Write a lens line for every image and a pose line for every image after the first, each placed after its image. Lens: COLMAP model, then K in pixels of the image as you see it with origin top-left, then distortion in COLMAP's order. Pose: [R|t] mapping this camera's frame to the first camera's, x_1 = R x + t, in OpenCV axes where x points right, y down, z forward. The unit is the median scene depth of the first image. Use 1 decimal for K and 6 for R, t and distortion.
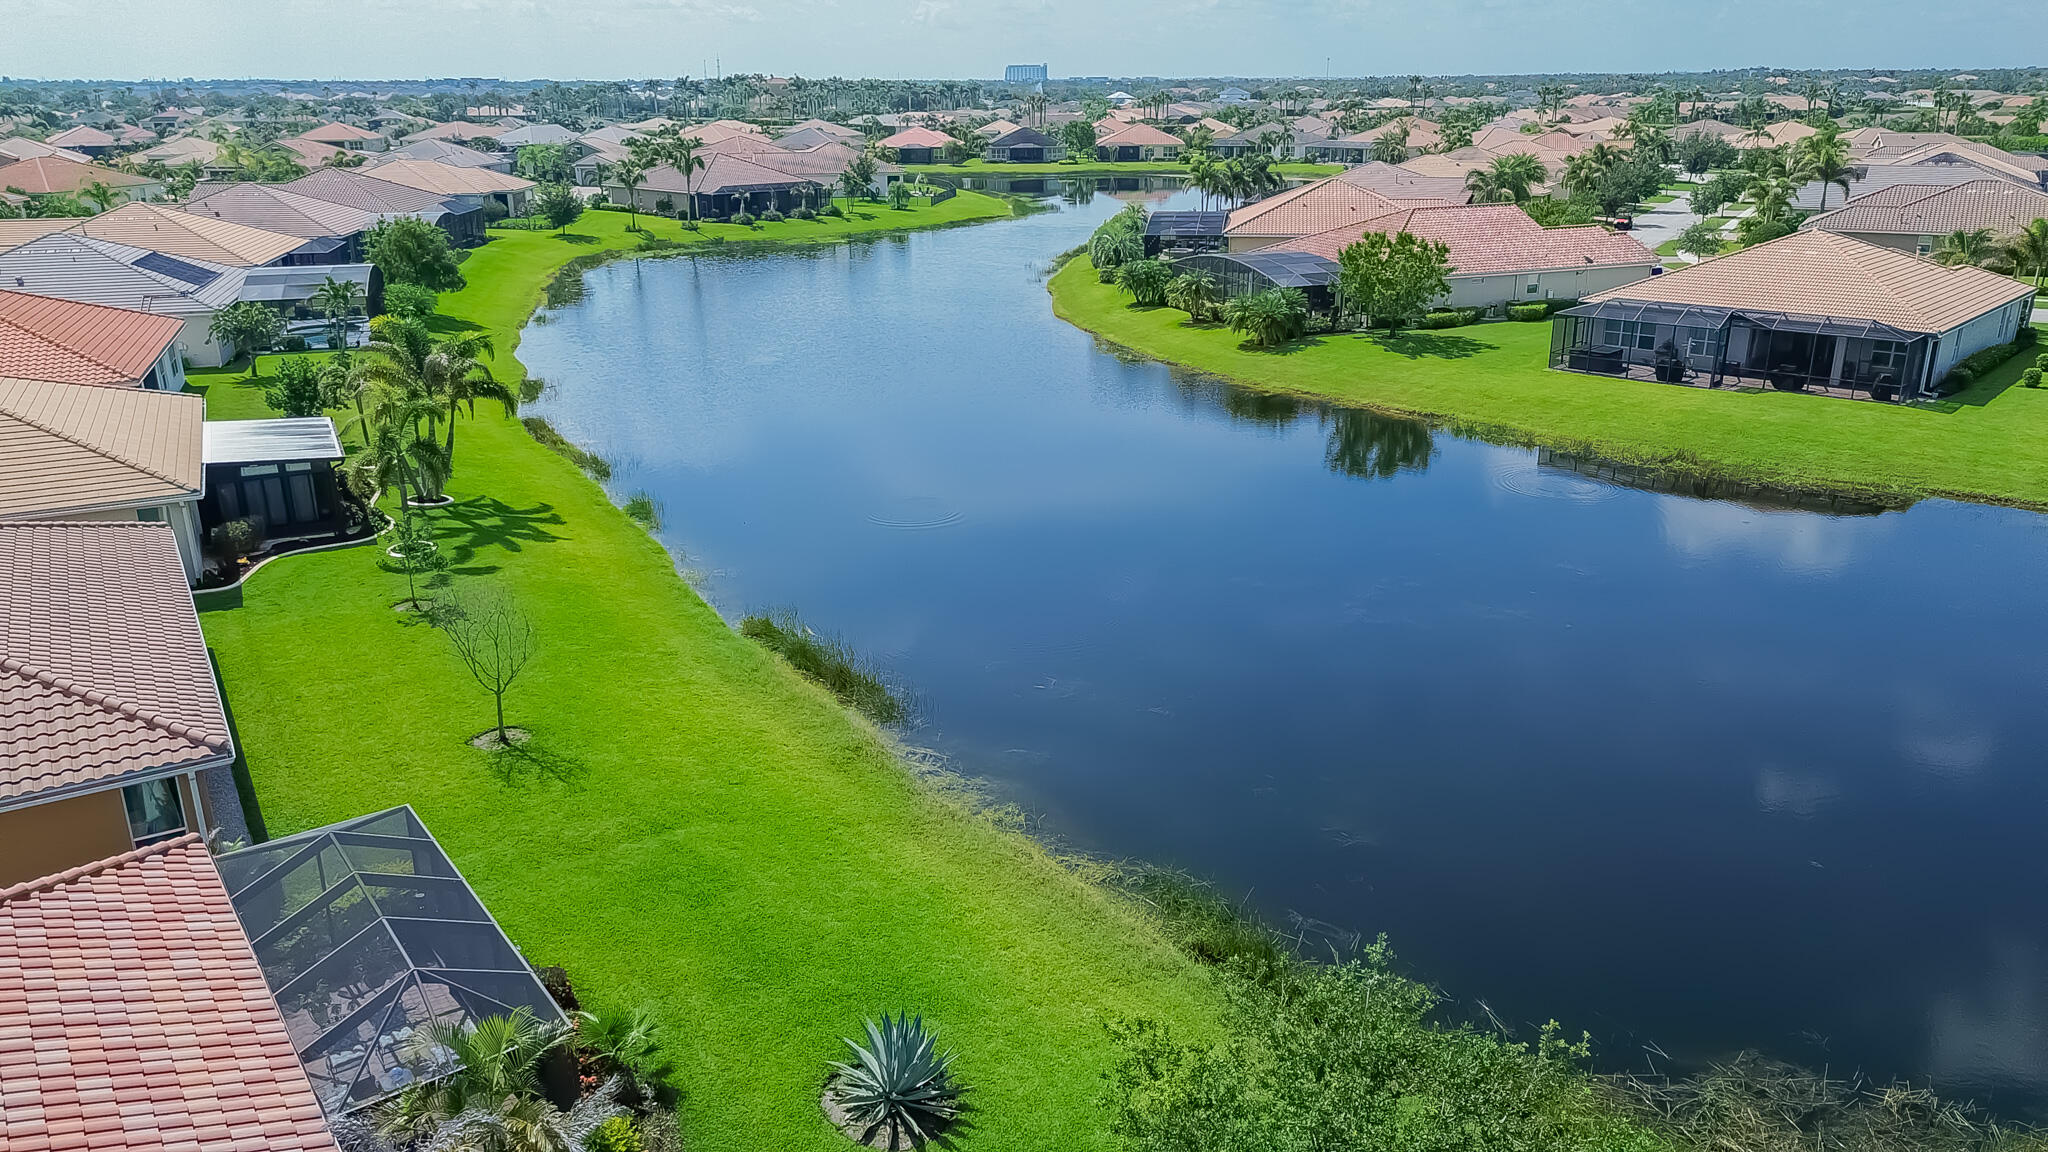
lens RADIAL K [[1452.3, 0, 1024.0], [0, 1452.3, 576.0], [0, 0, 1]] dist [0.067286, -0.069314]
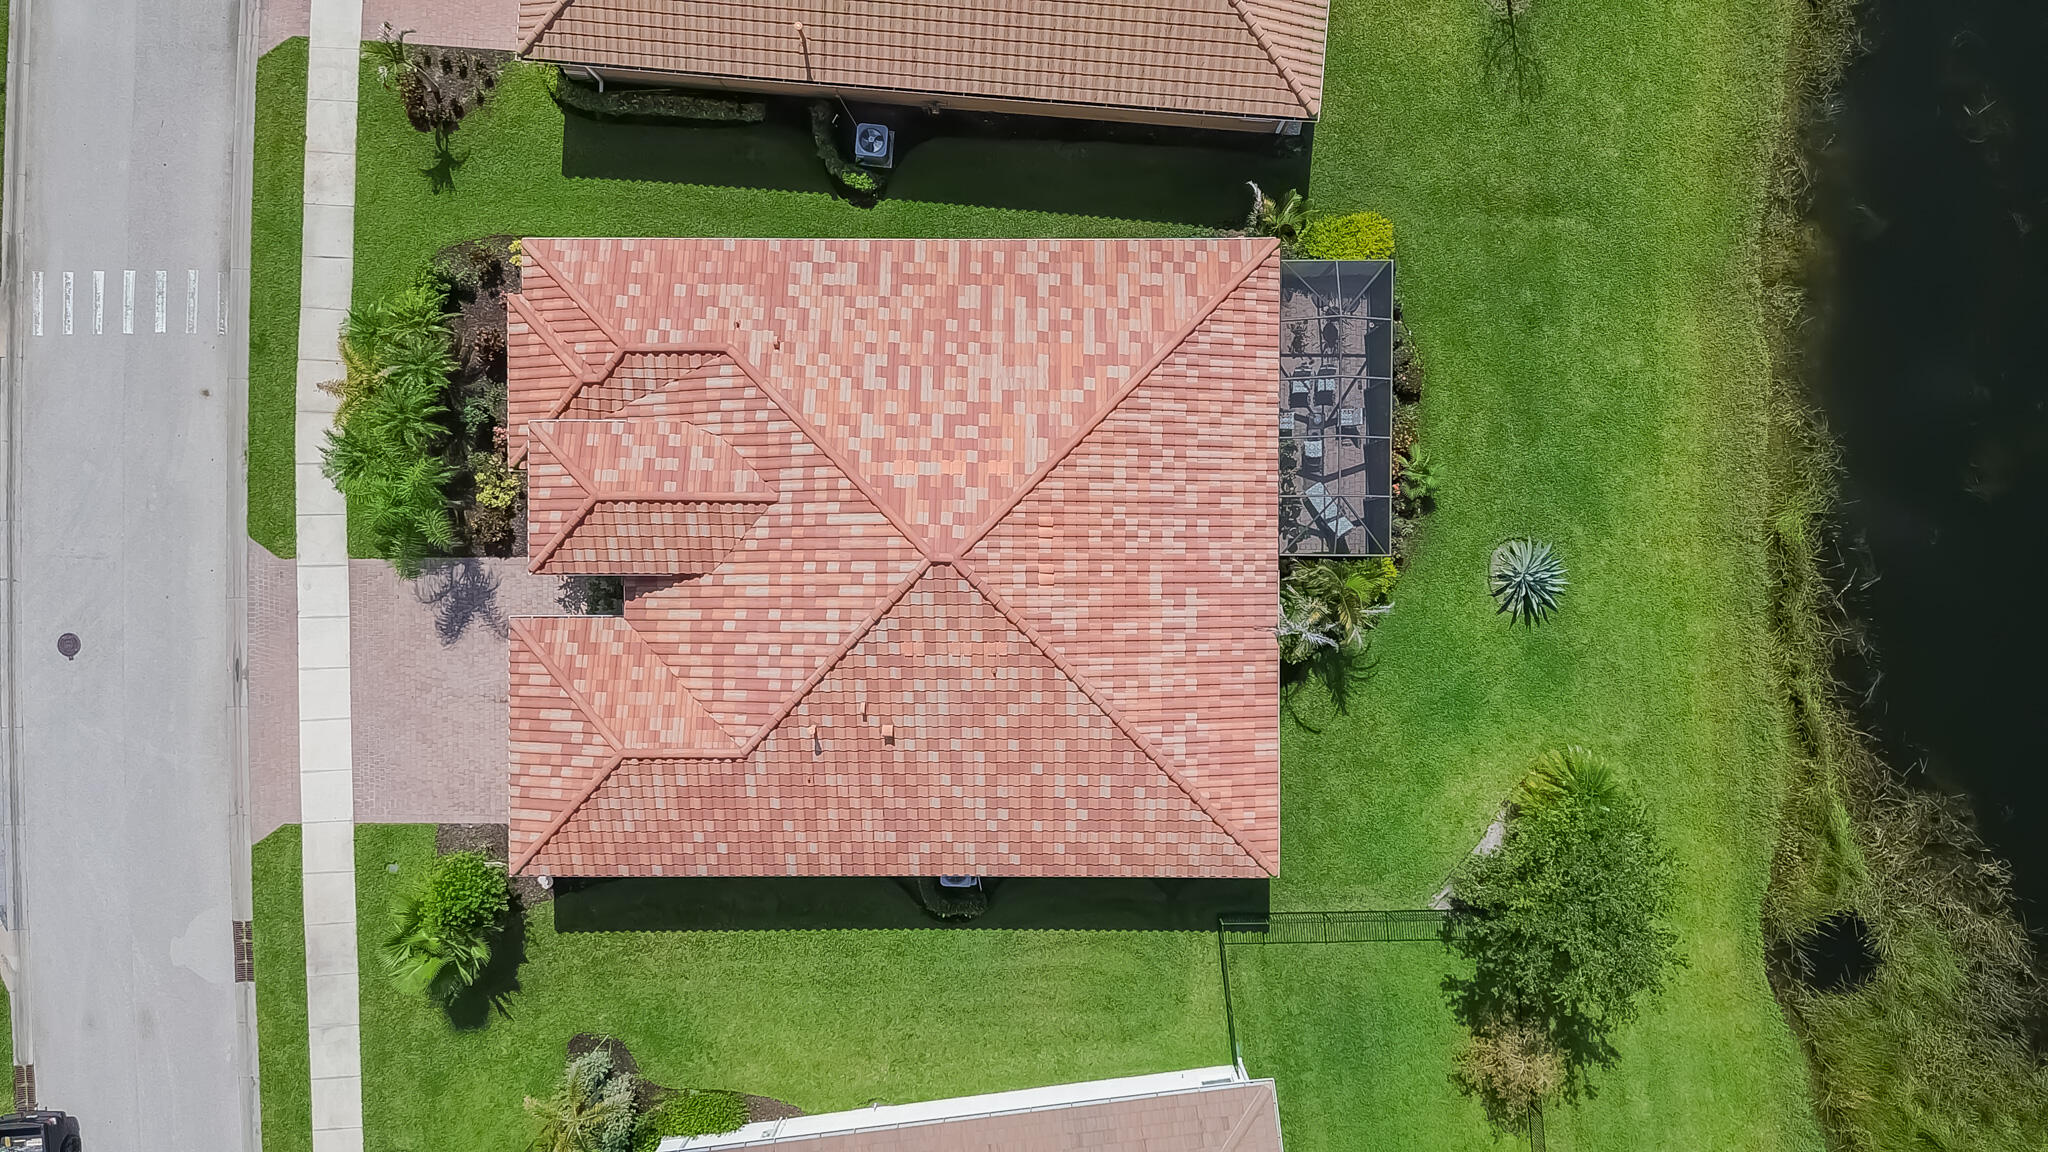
lens RADIAL K [[1452.3, 0, 1024.0], [0, 1452.3, 576.0], [0, 0, 1]] dist [0.067286, -0.069314]
pose [[0.802544, 0.596557, -0.006547, -0.158346], [-0.177026, 0.248603, 0.952291, -0.353423], [0.569723, -0.763097, 0.305121, 0.014428]]
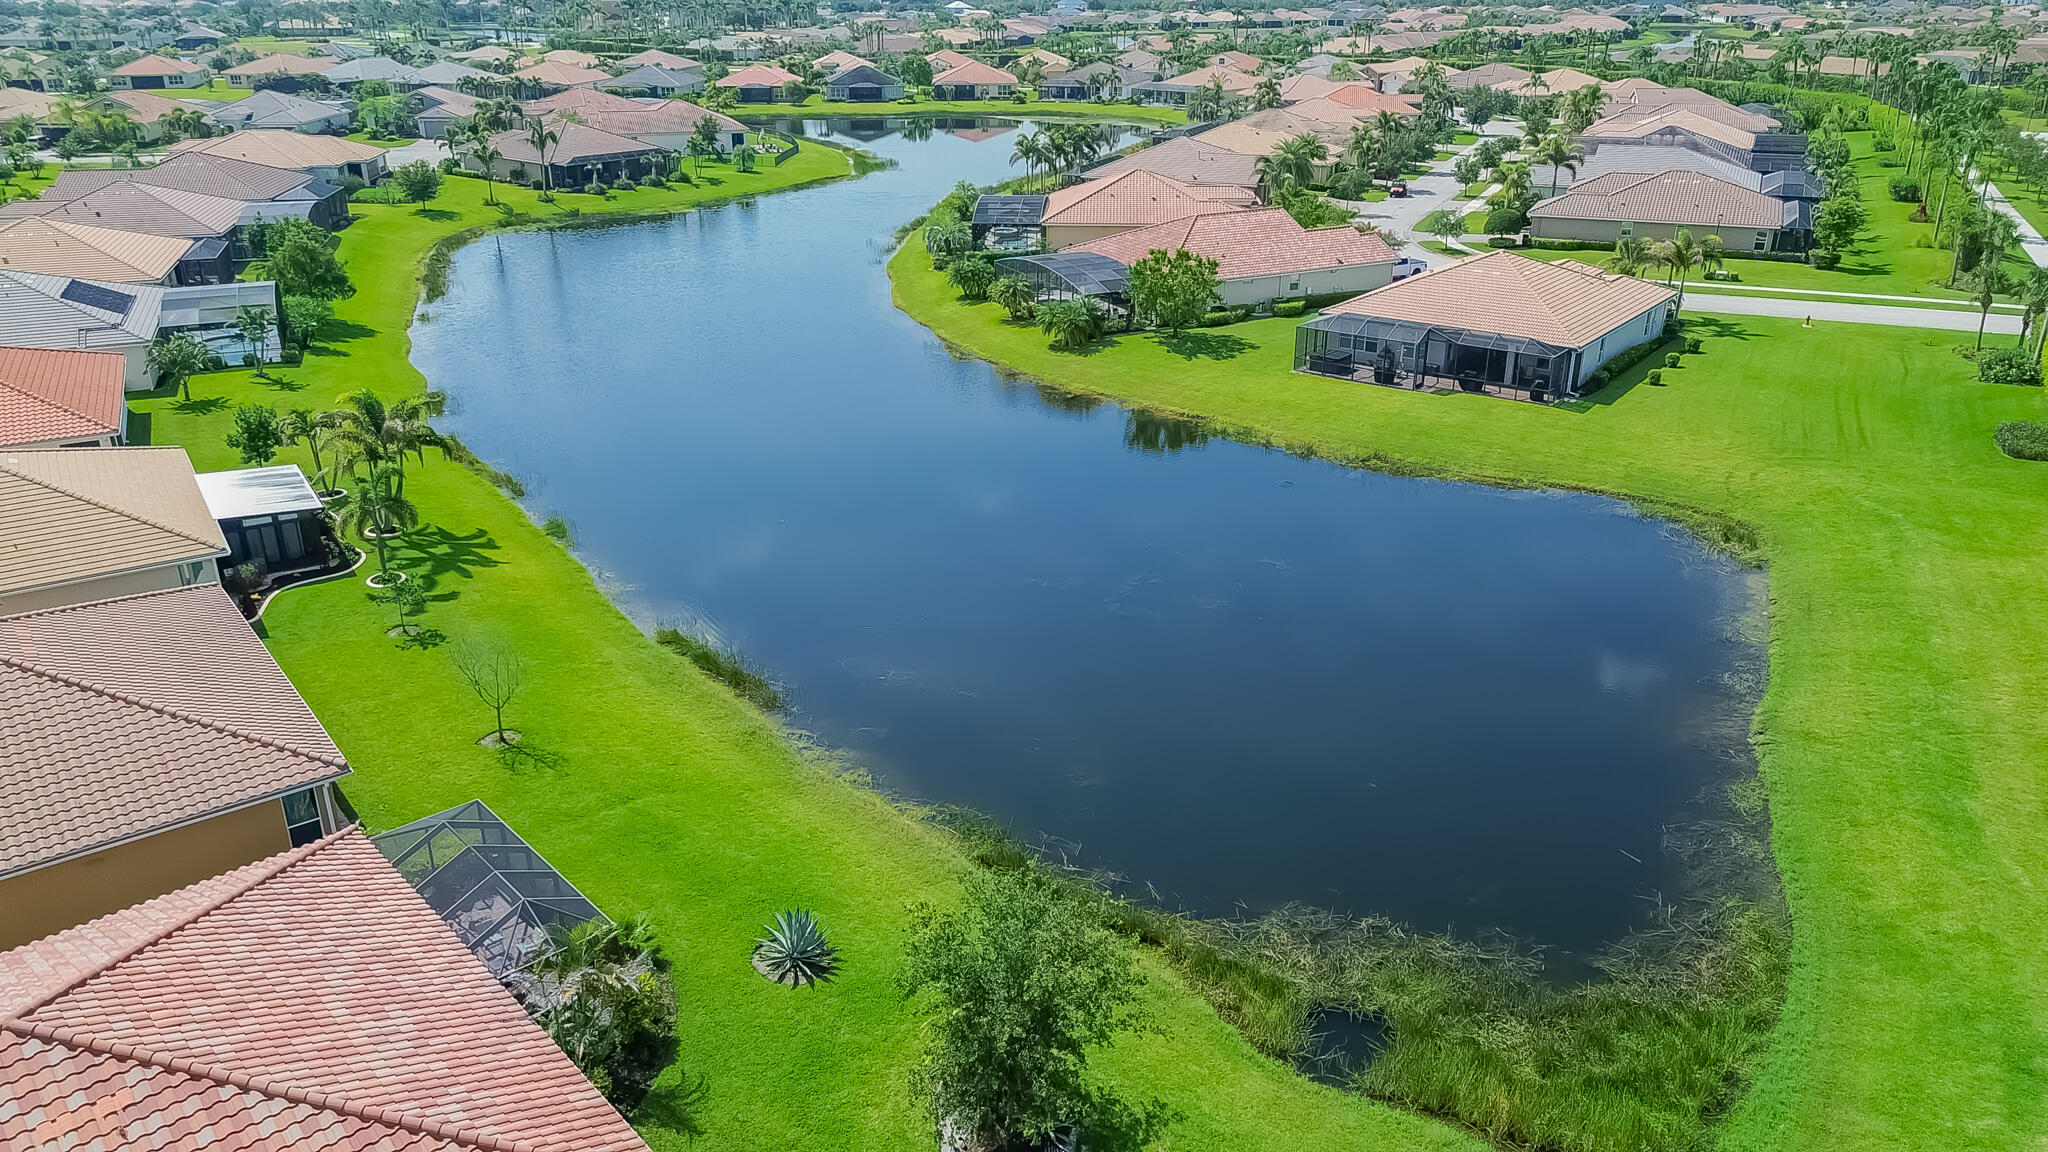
lens RADIAL K [[1452.3, 0, 1024.0], [0, 1452.3, 576.0], [0, 0, 1]] dist [0.067286, -0.069314]
pose [[0.994816, -0.033994, 0.095841, 0.008216], [0.027527, 0.997305, 0.068005, -0.054164], [-0.097895, -0.065014, 0.993071, -0.190387]]
